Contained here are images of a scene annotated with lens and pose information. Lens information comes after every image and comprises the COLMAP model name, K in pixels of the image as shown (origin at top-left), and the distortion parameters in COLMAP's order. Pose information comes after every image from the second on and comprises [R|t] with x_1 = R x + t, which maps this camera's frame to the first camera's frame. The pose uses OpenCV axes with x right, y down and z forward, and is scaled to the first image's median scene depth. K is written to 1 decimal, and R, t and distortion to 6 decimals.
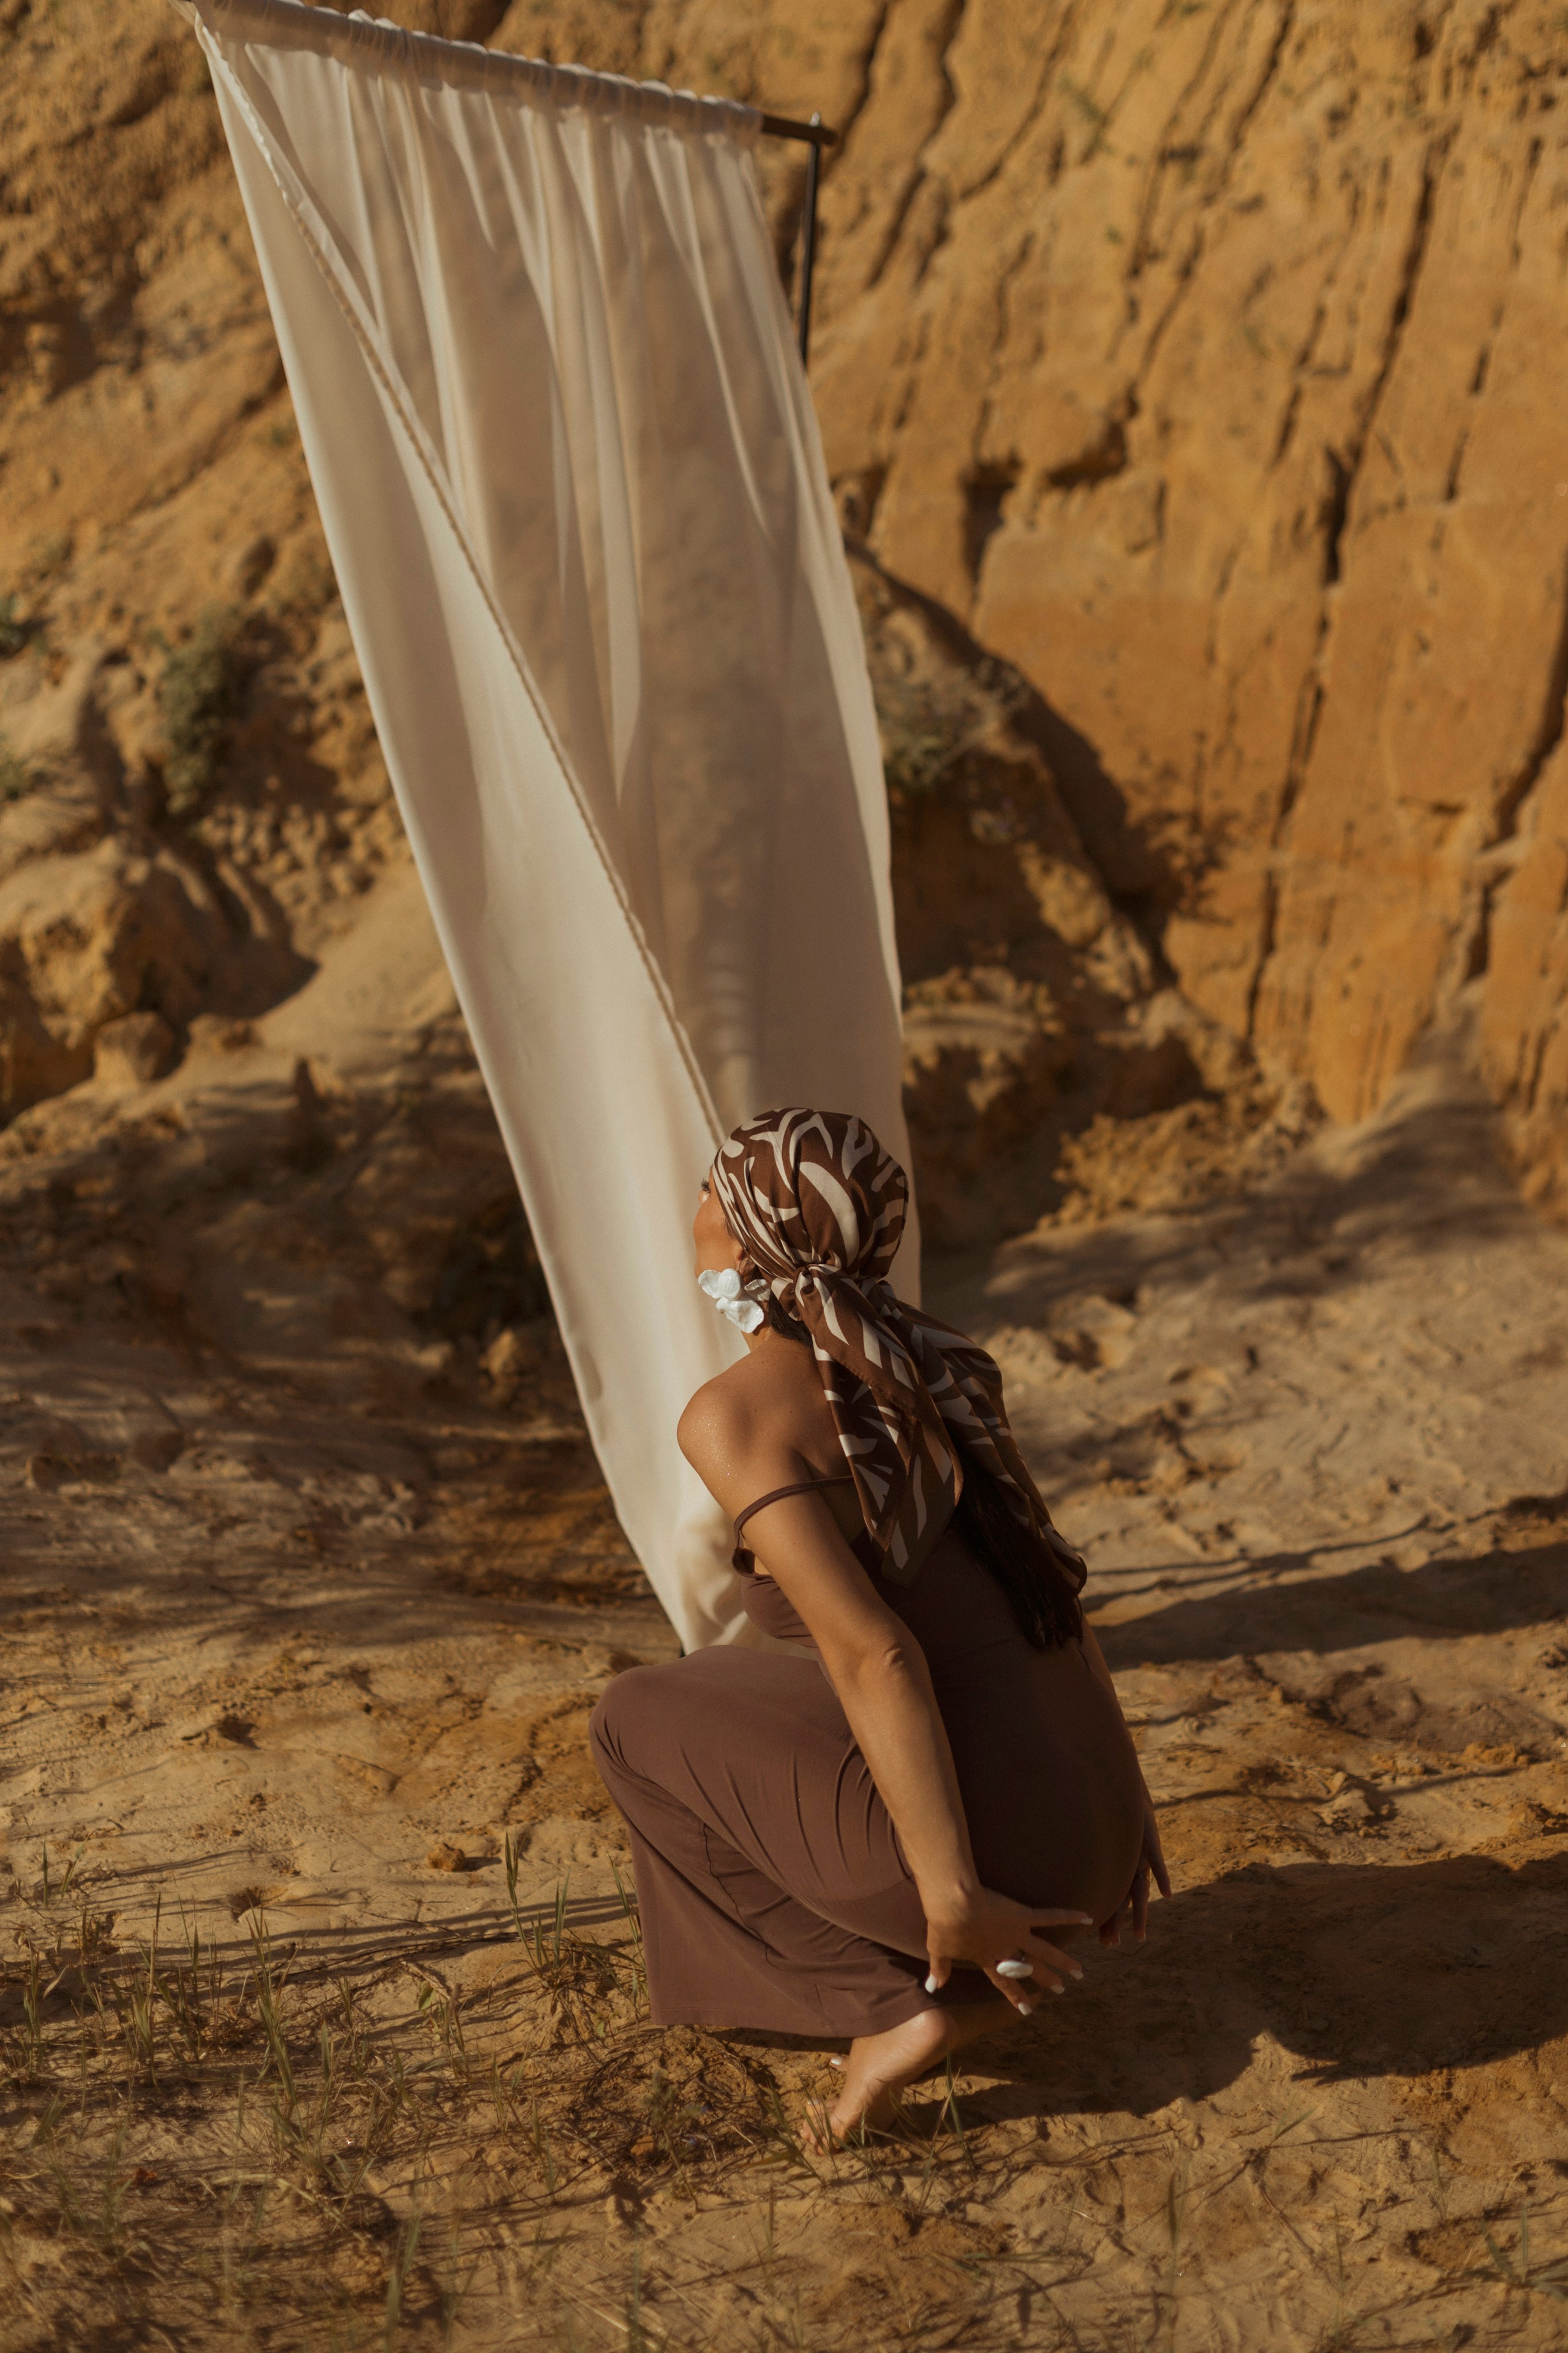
lens RADIAL K [[3615.2, 0, 775.6], [0, 3615.2, 1060.2], [0, 0, 1]] dist [0.015563, -0.062254]
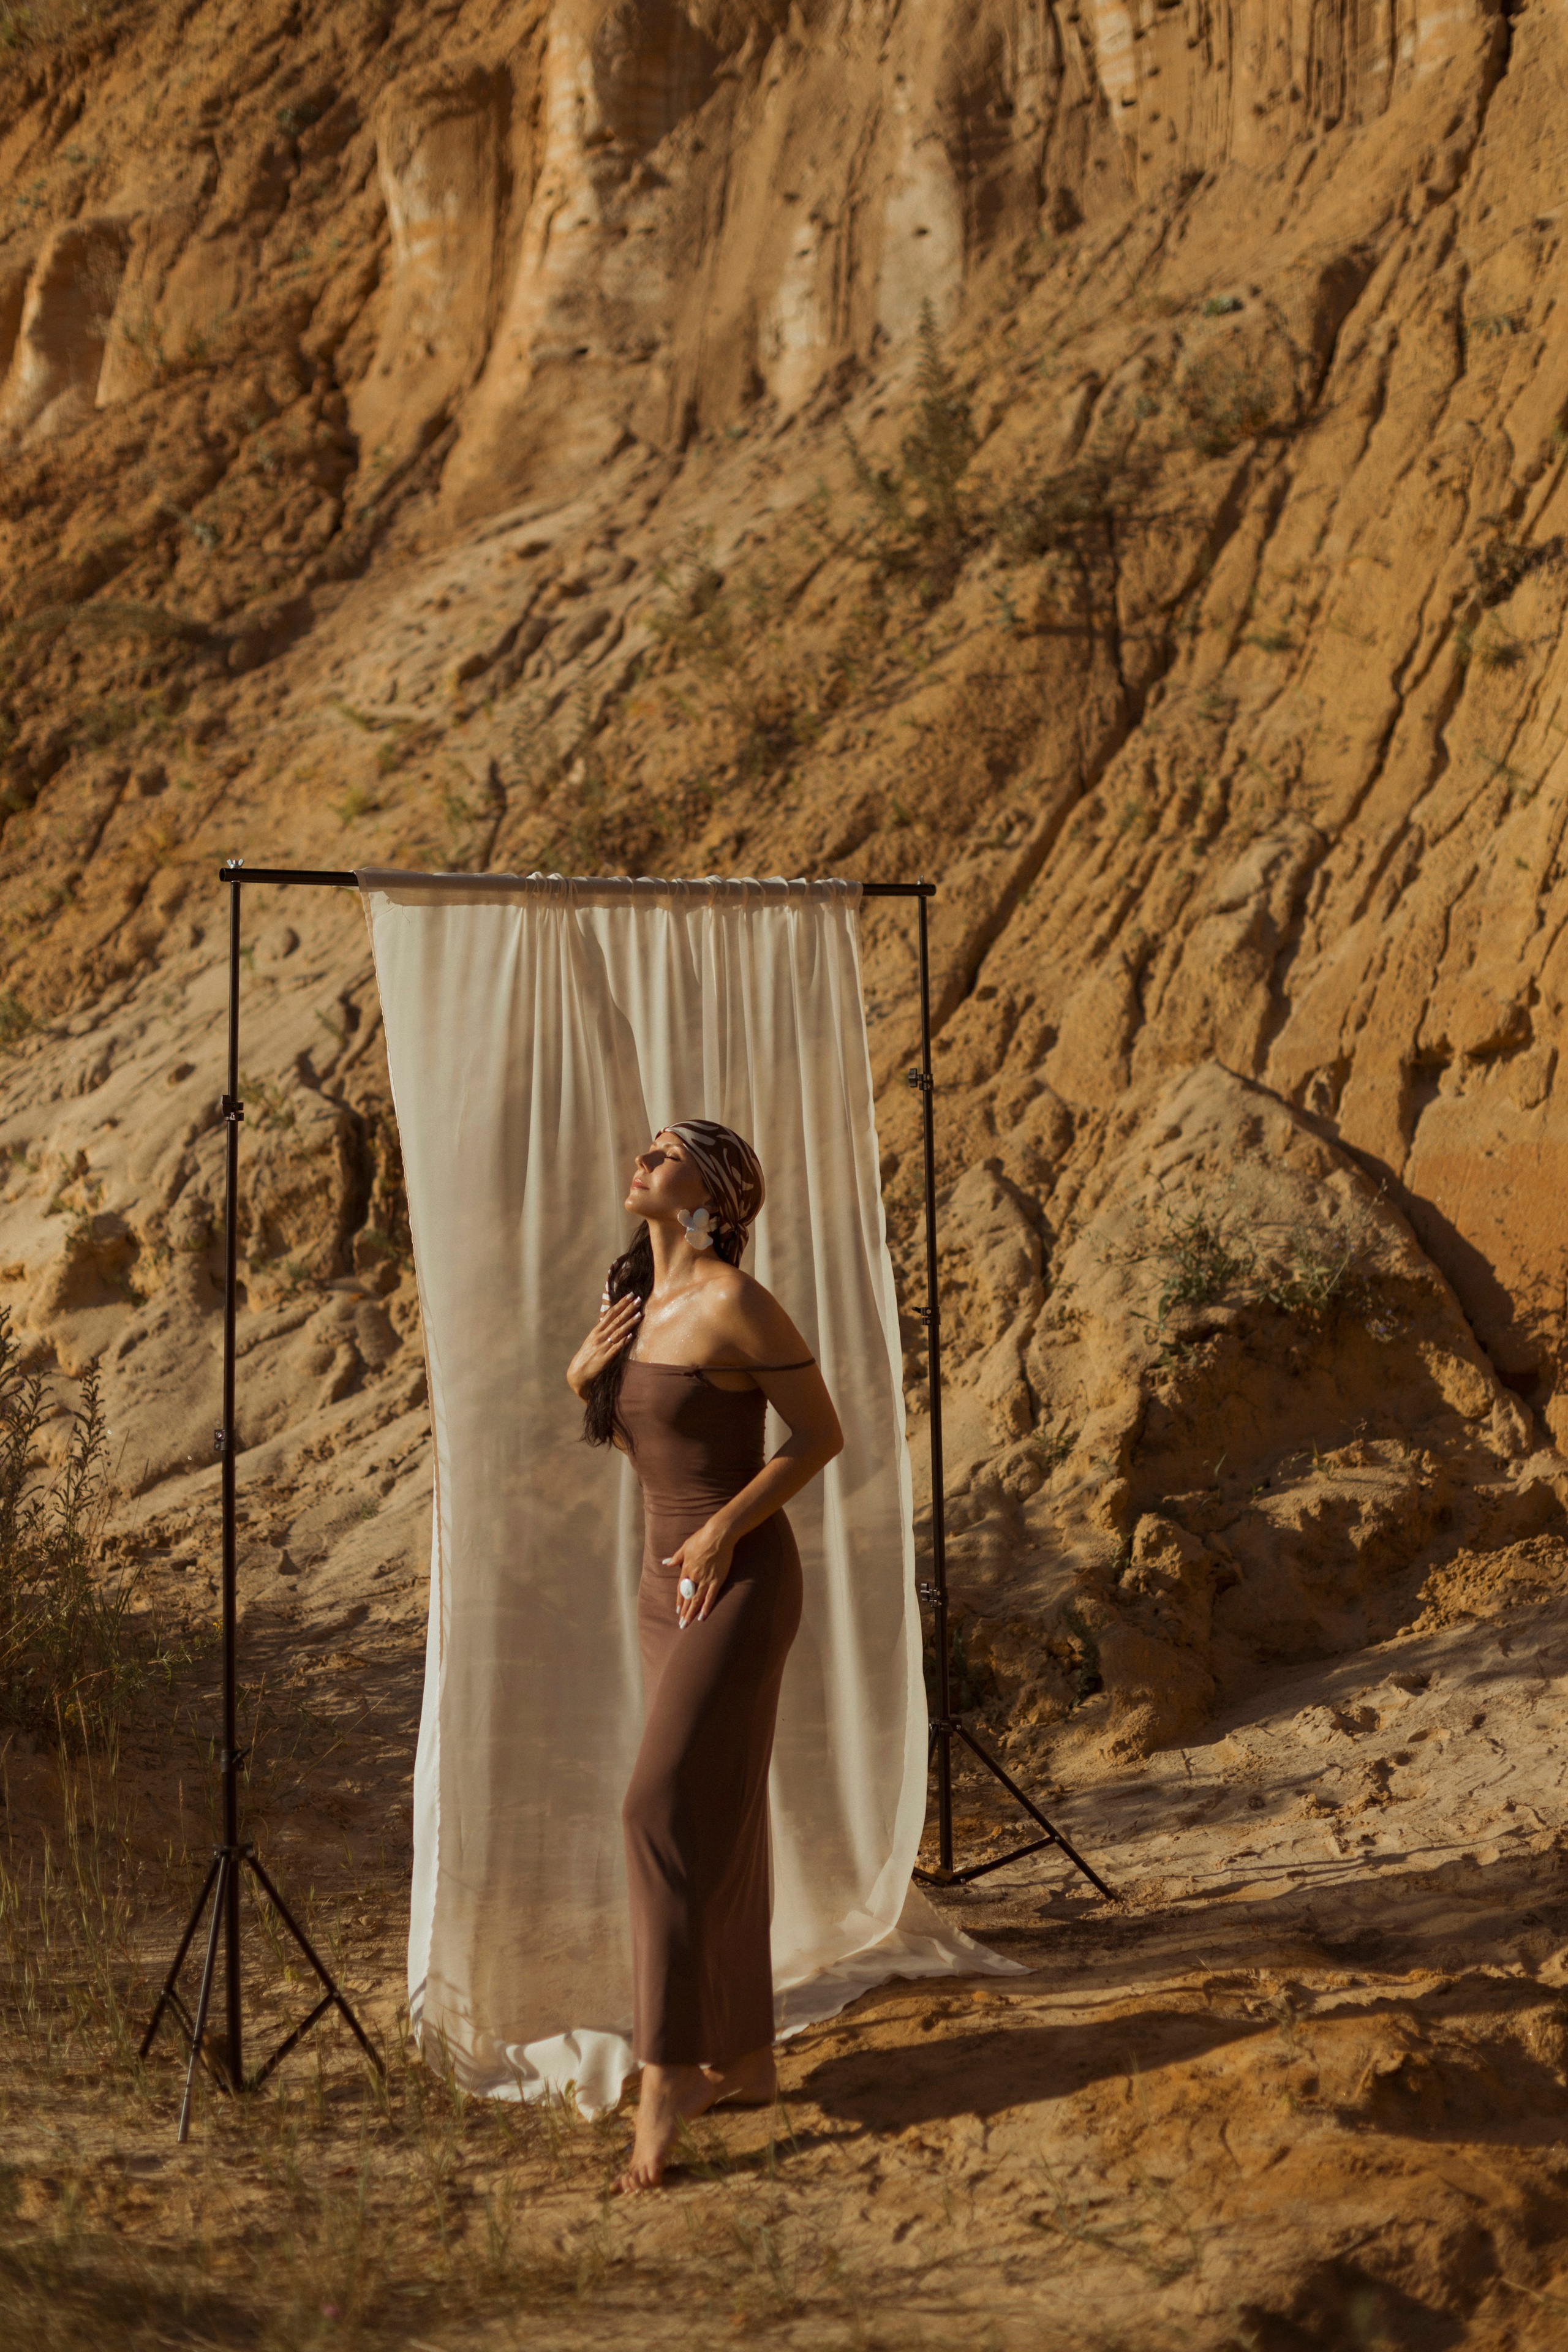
lens RADIAL K [[3342.8, 0, 784.0], [0, 3342.8, 1176.0], [0, 0, 1]] dist [0.023359, -0.083679]
pose [[0.933195, -0.082516, -0.349768, 0.277190], [0.038931, 0.990766, -0.129870, 0.027740], [0.357254, 0.107578, 0.927791, -0.197011]]
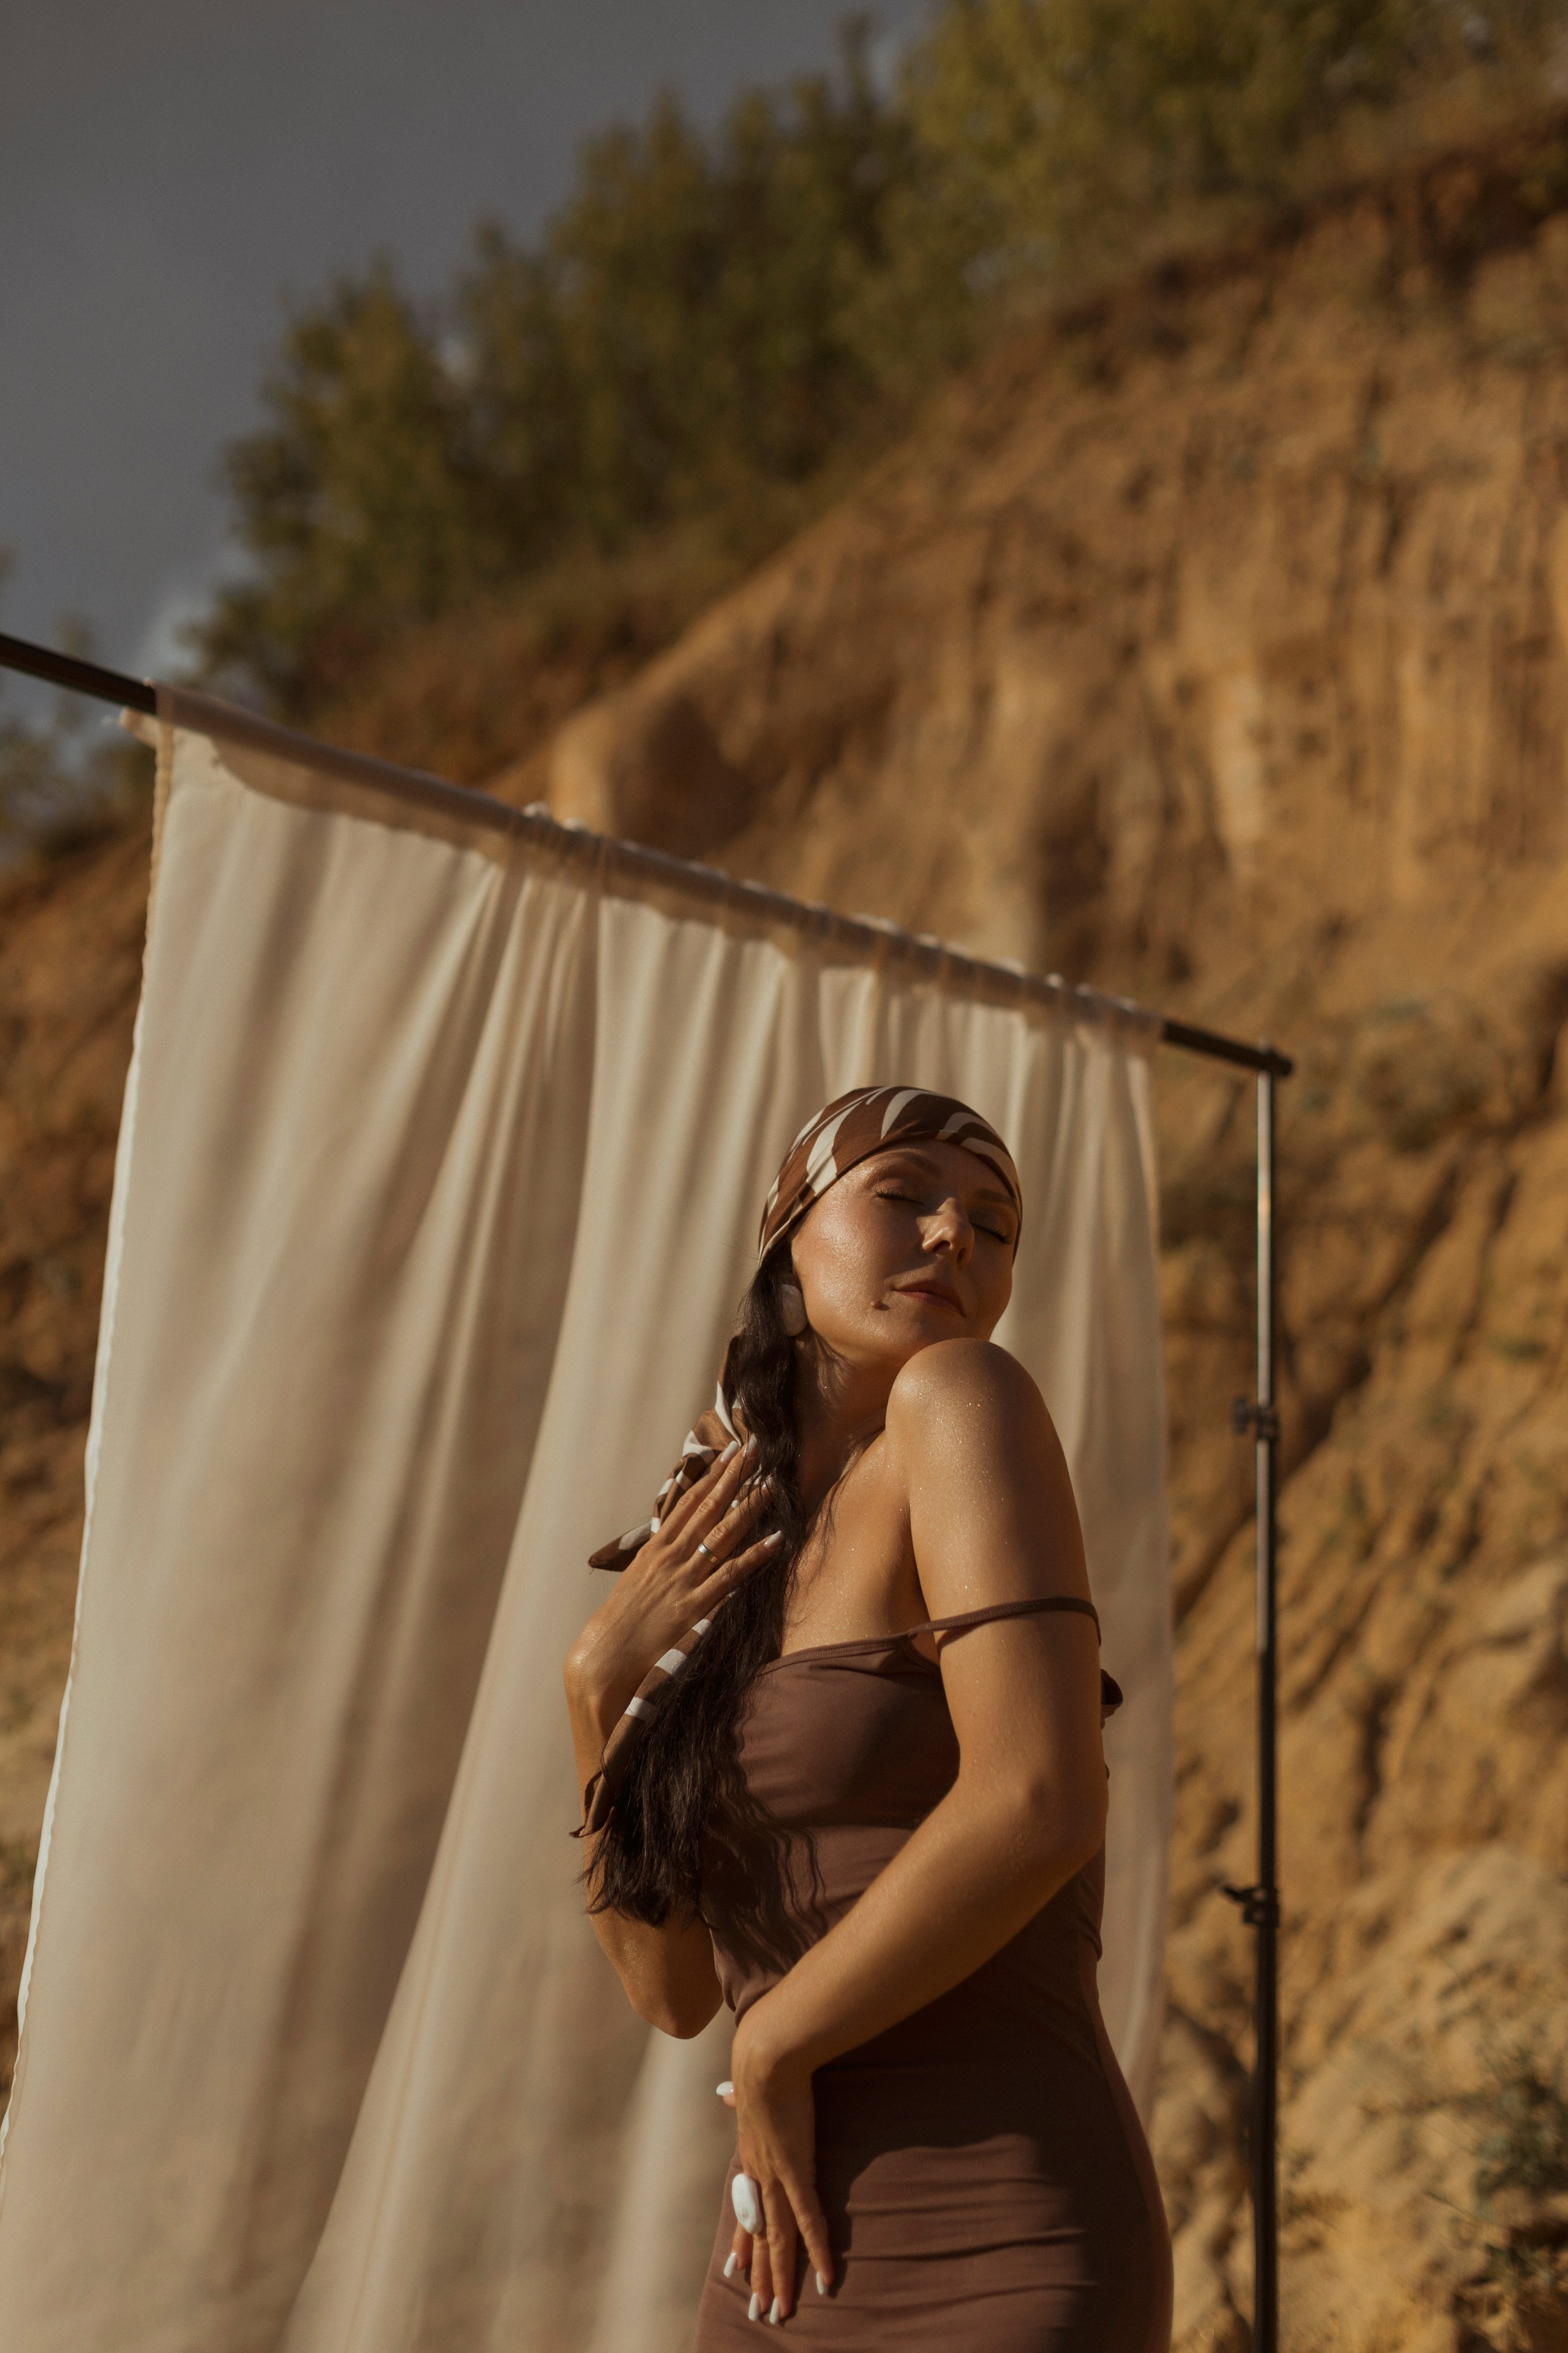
lens RADIAL K [[3484.5, 0, 784.0], [0, 3484.5, 1176.5], [0, 0, 1]] dist [-0.030881, 0.001135]
pose [[0.949834, -0.114438, -0.291064, 0.078226], [-0.031313, 0.891179, -0.452569, 0.066566], [0.311182, 0.438980, 0.842889, 0.225167]]
